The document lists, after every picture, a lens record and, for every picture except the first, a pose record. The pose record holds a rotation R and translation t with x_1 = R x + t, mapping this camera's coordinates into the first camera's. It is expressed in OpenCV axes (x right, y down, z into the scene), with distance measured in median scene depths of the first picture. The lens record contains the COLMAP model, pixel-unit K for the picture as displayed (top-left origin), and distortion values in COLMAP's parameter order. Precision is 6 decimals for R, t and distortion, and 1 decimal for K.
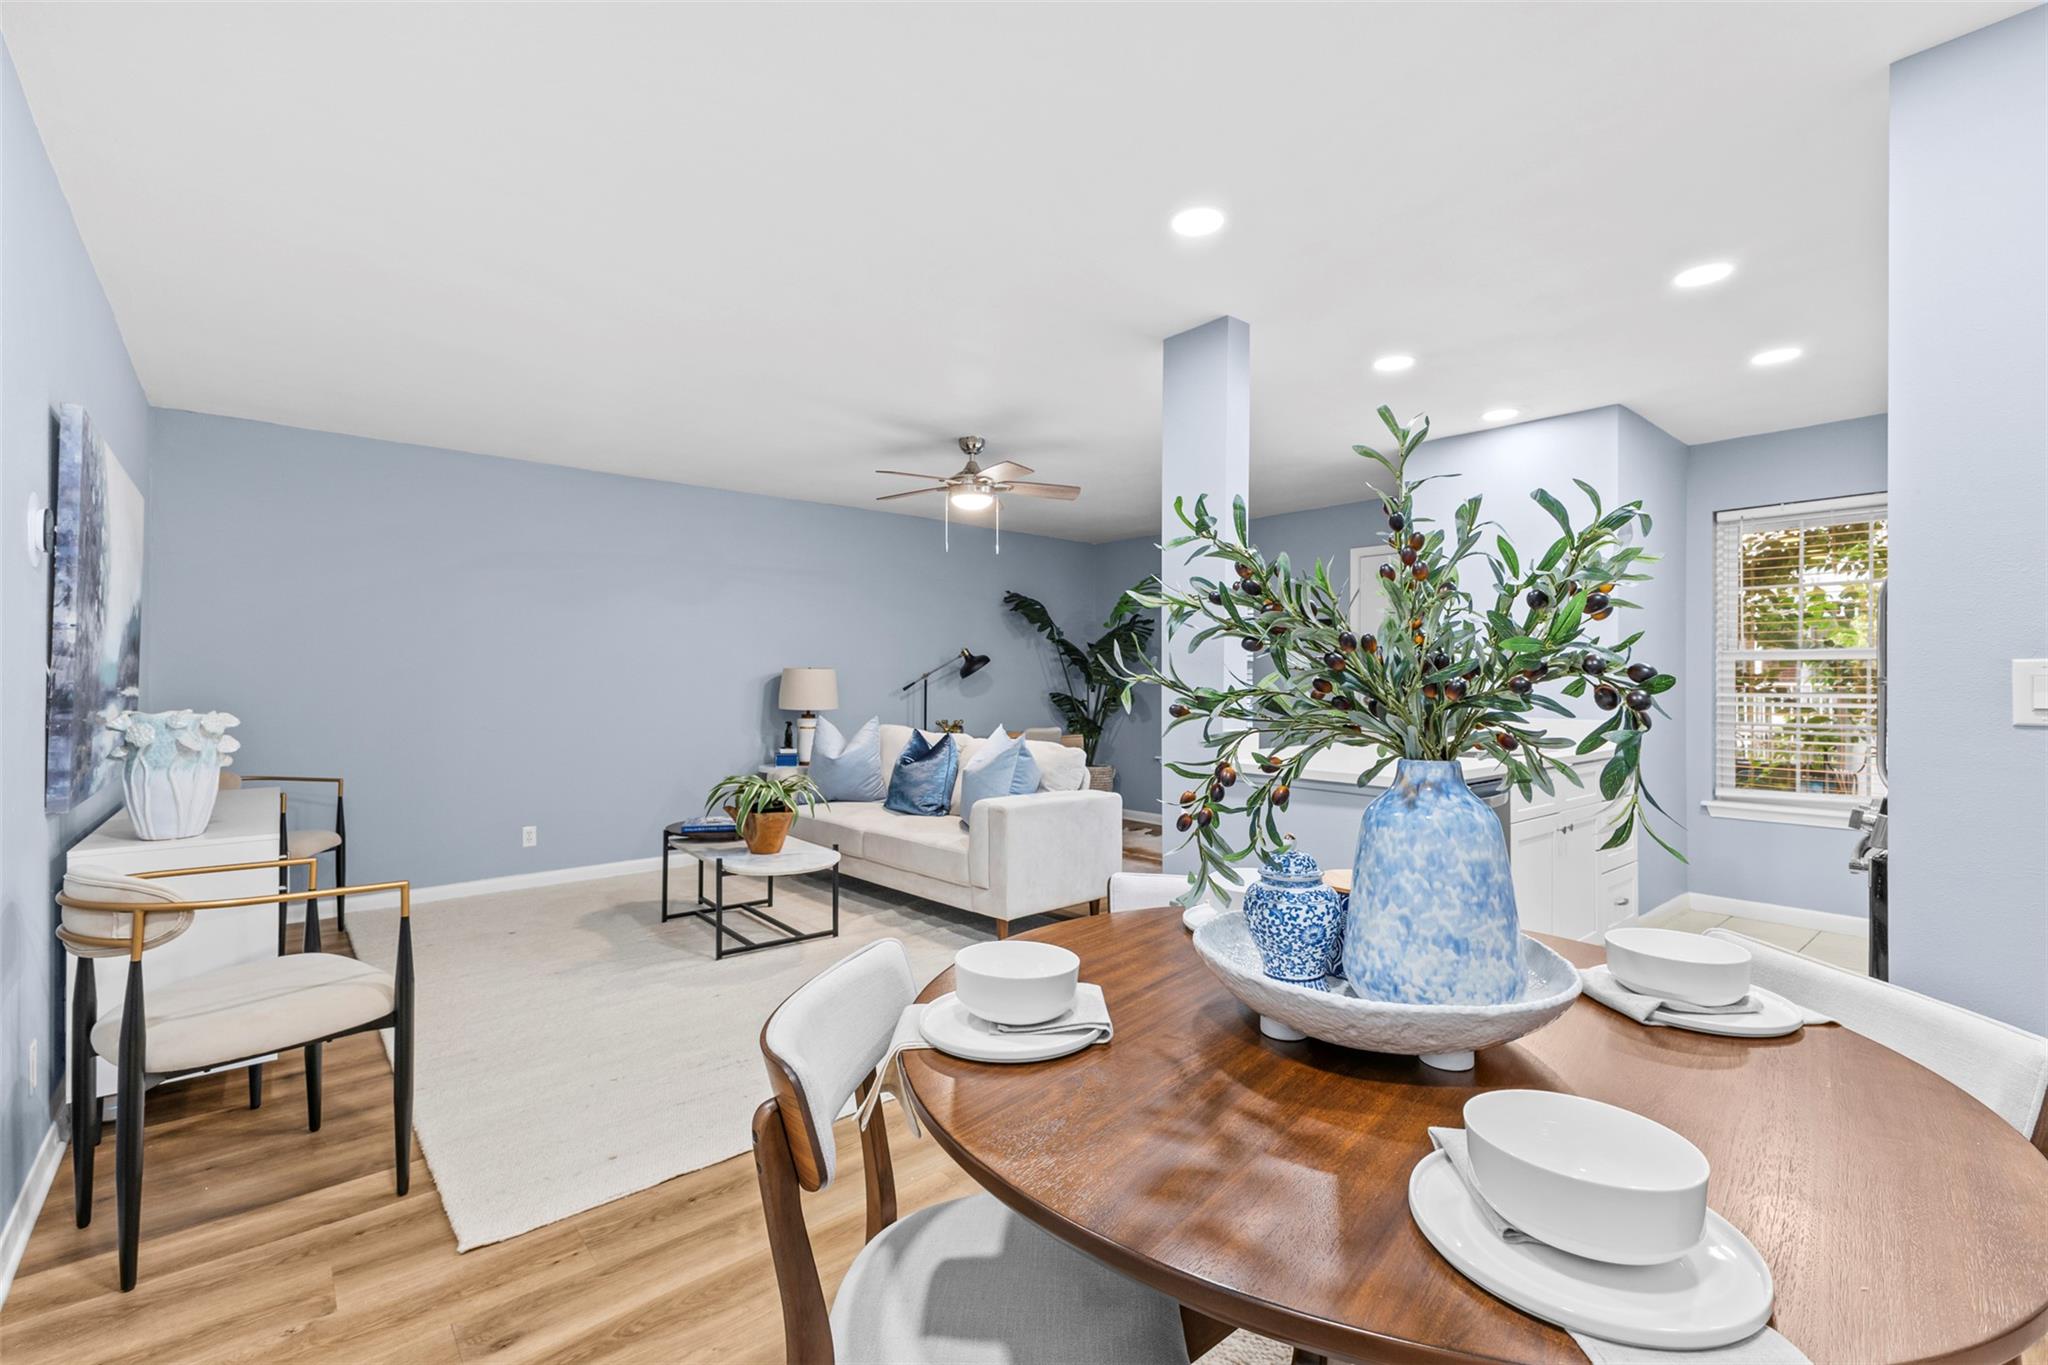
lens RADIAL K [[888.4, 0, 1020.5], [0, 888.4, 673.8], [0, 0, 1]] dist [0.016387, -0.004692]
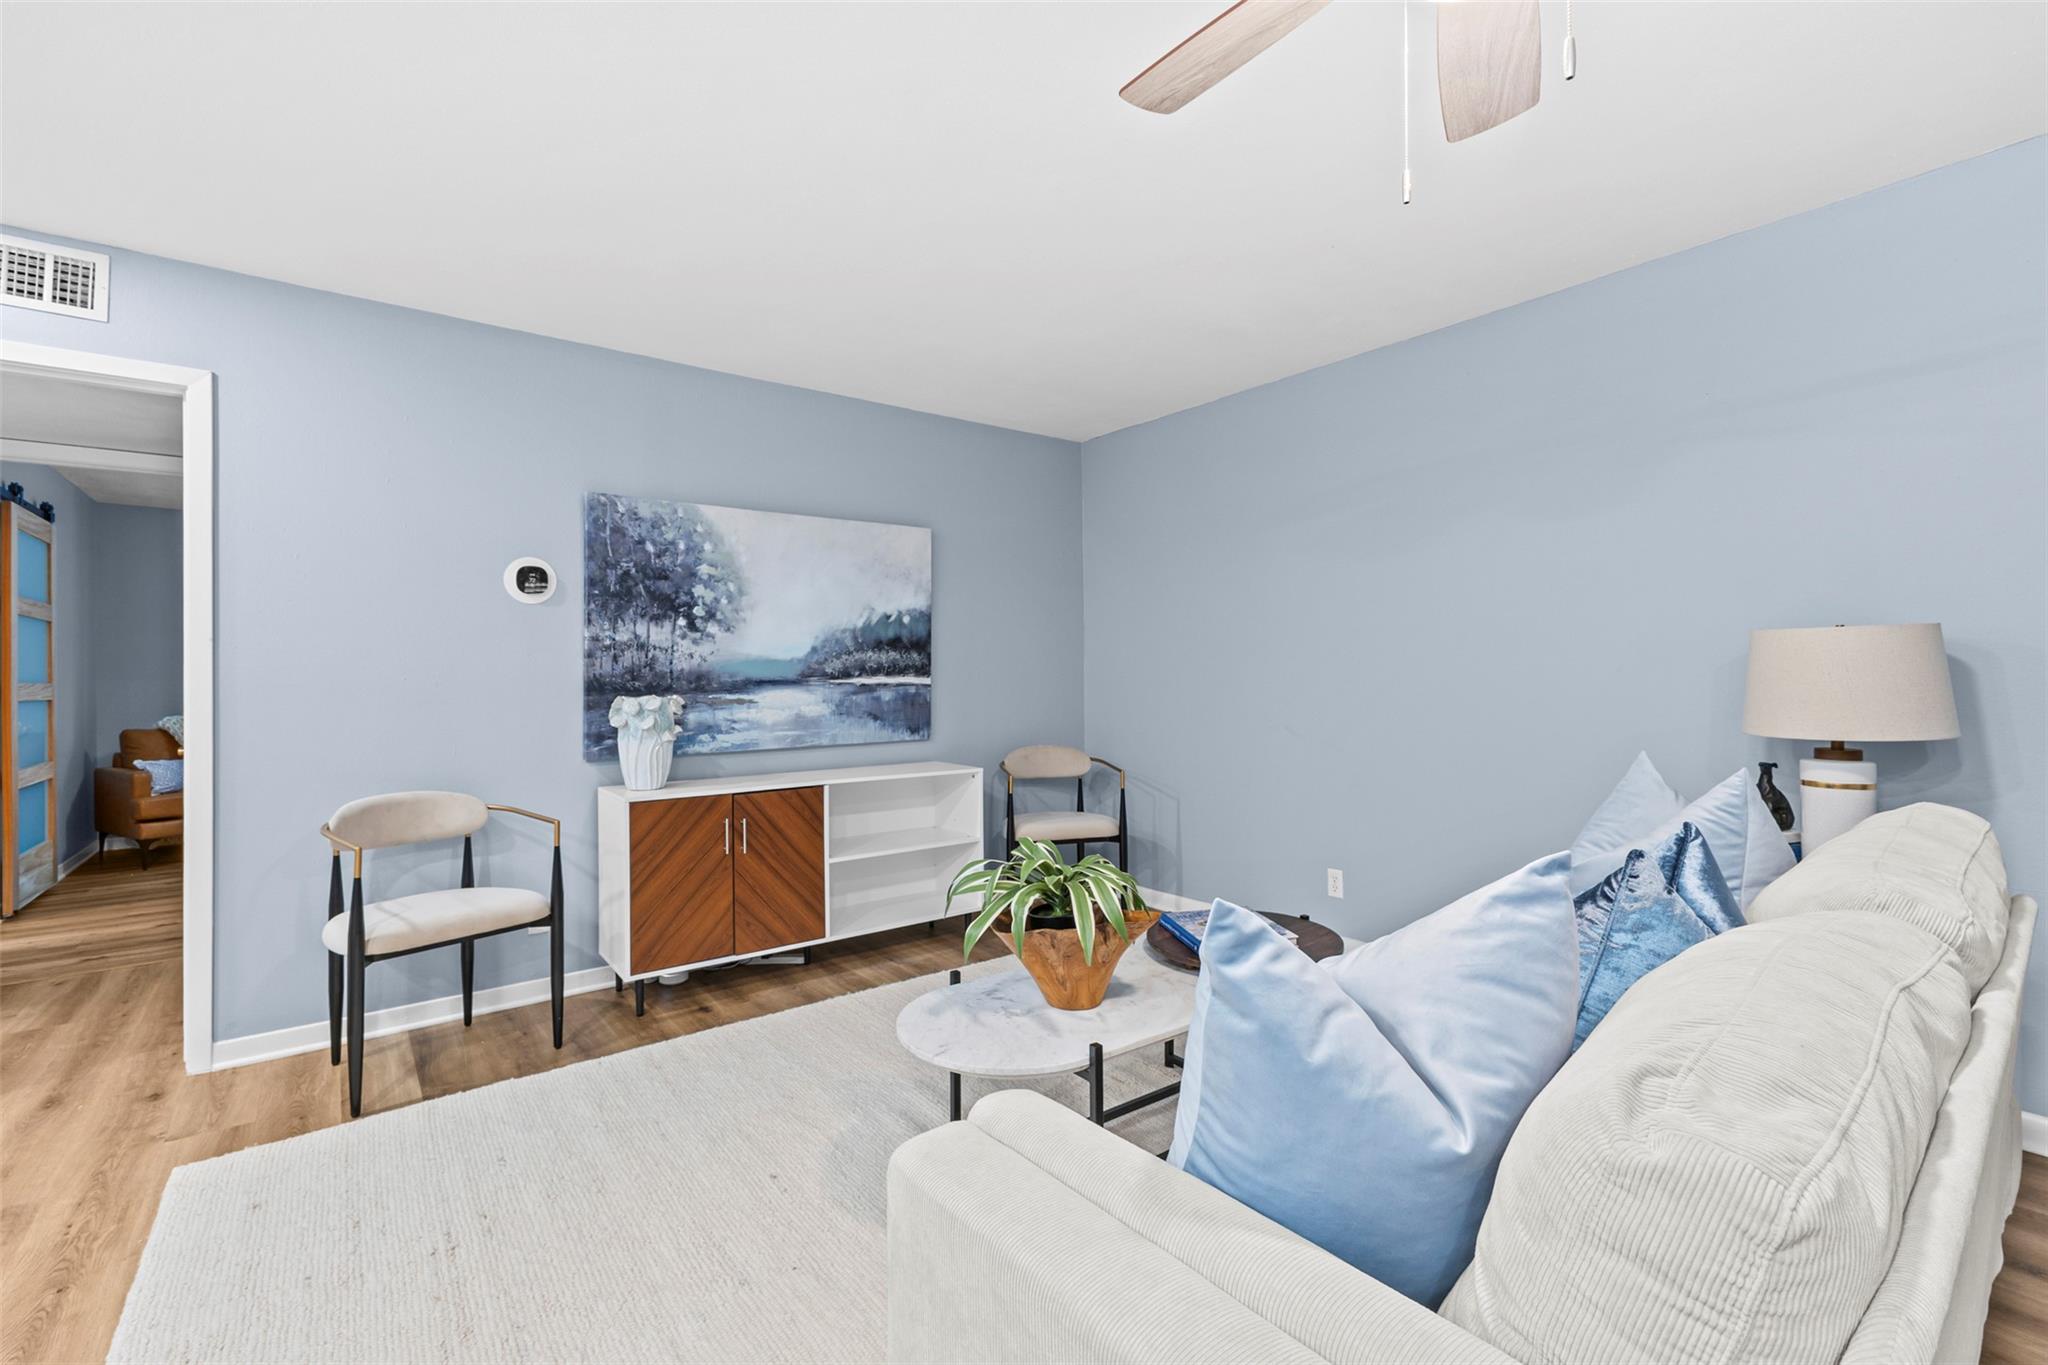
lens RADIAL K [[888.4, 0, 1023.4], [0, 888.4, 665.2], [0, 0, 1]] dist [0.016387, -0.004692]
pose [[-0.045591, -0.008968, -0.998920, 0.189887], [0.017909, 0.999792, -0.009793, 0.009829], [0.998800, -0.018336, -0.045421, 0.831373]]
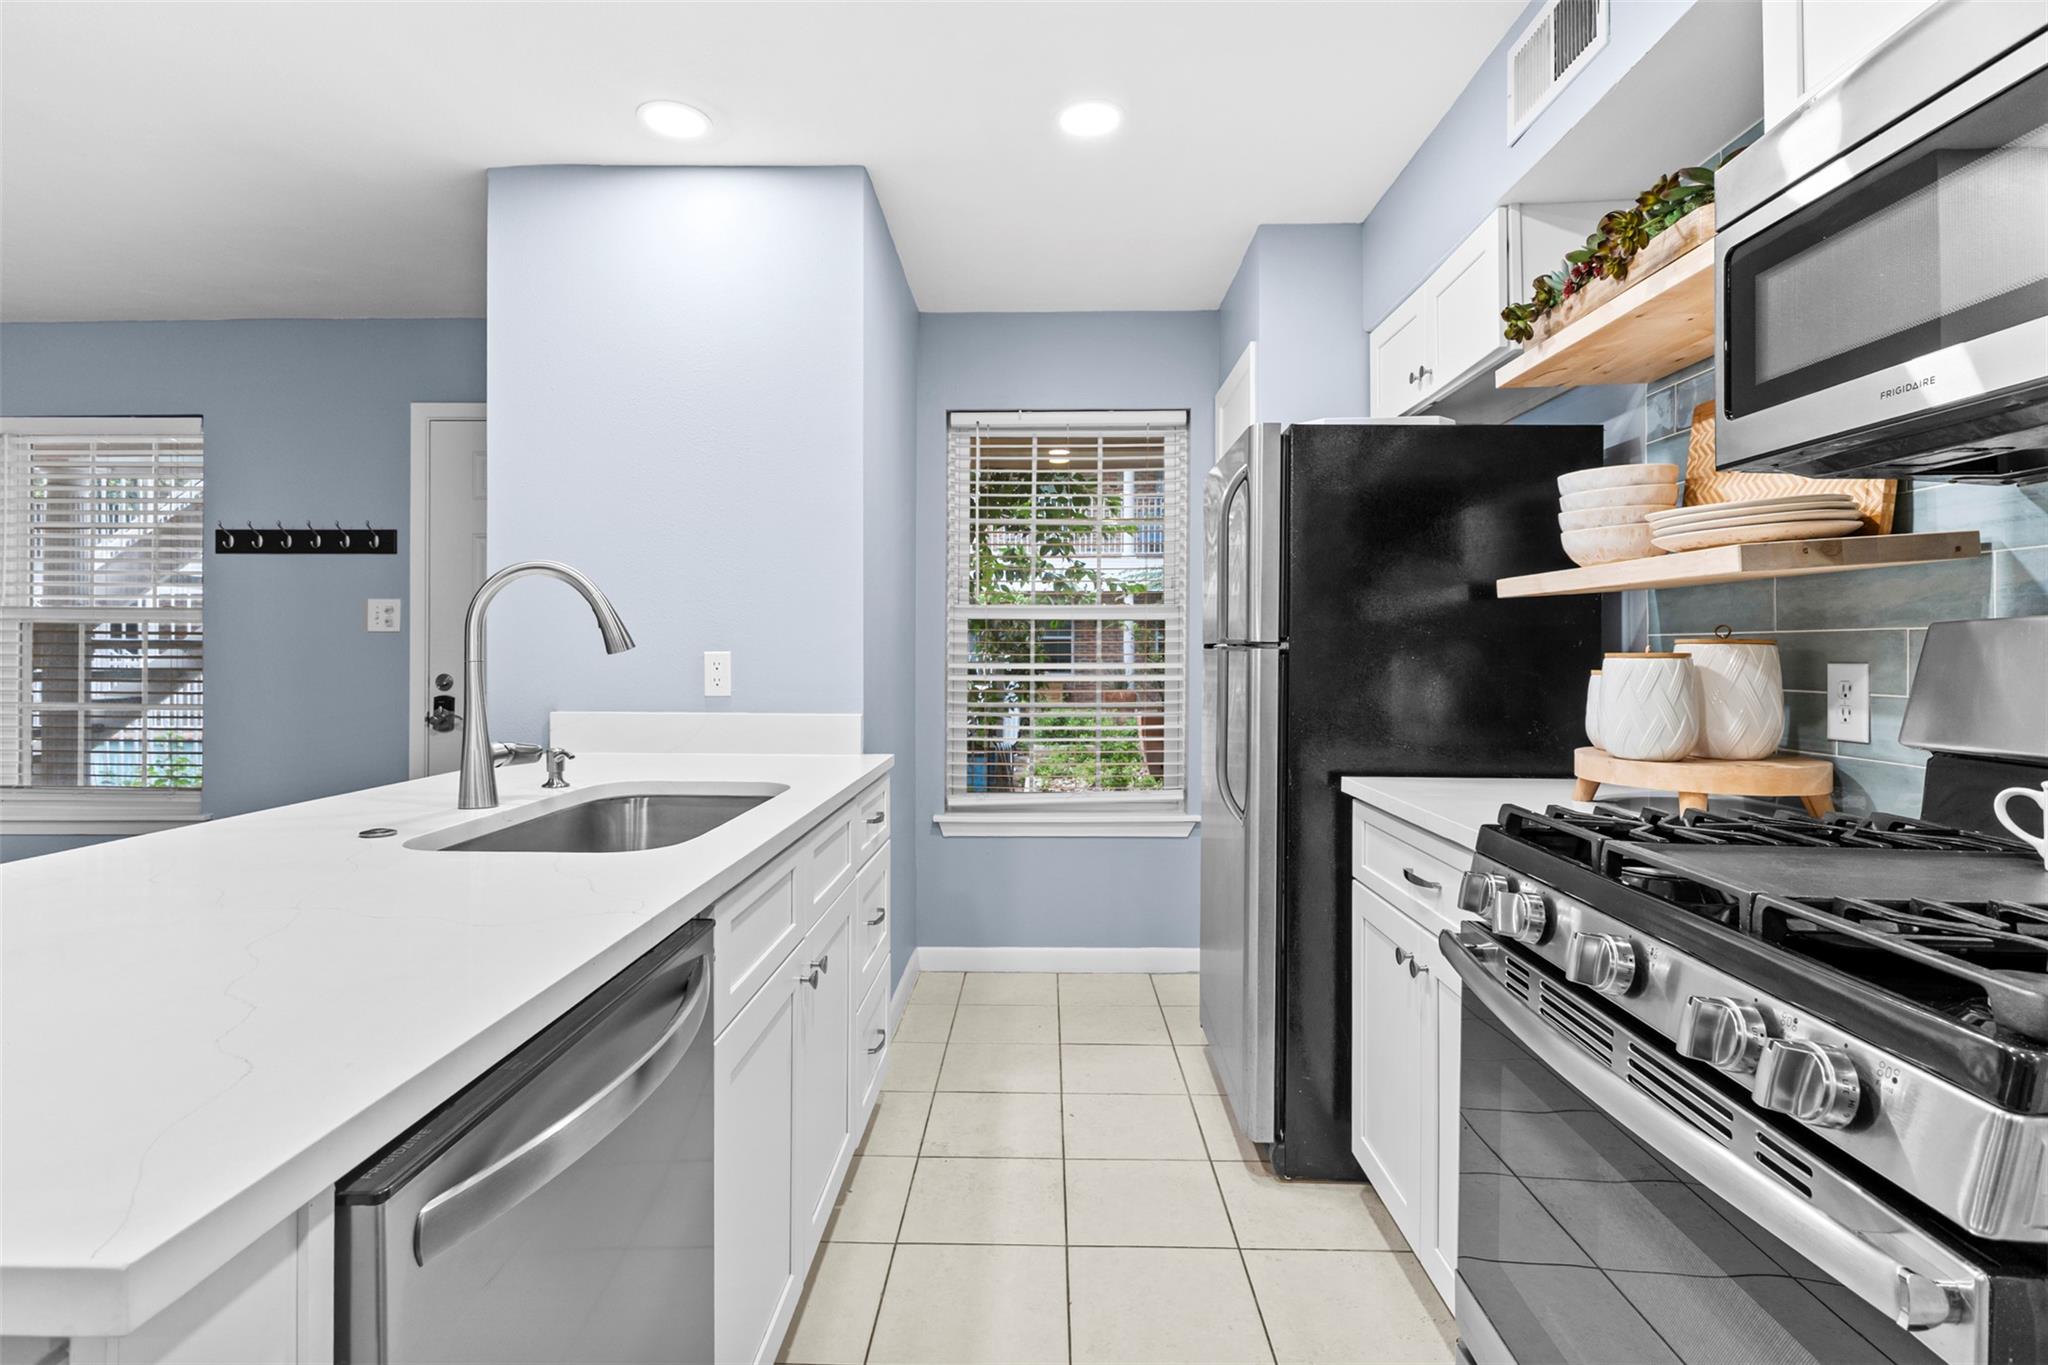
lens RADIAL K [[993.8, 0, 1025.2], [0, 993.8, 649.5], [0, 0, 1]] dist [0.003592, -0.003004]
pose [[0.666216, 0.001371, 0.745757, 0.214318], [-0.005948, 0.999976, 0.003476, 0.006893], [-0.745735, -0.006752, 0.666208, 0.406492]]
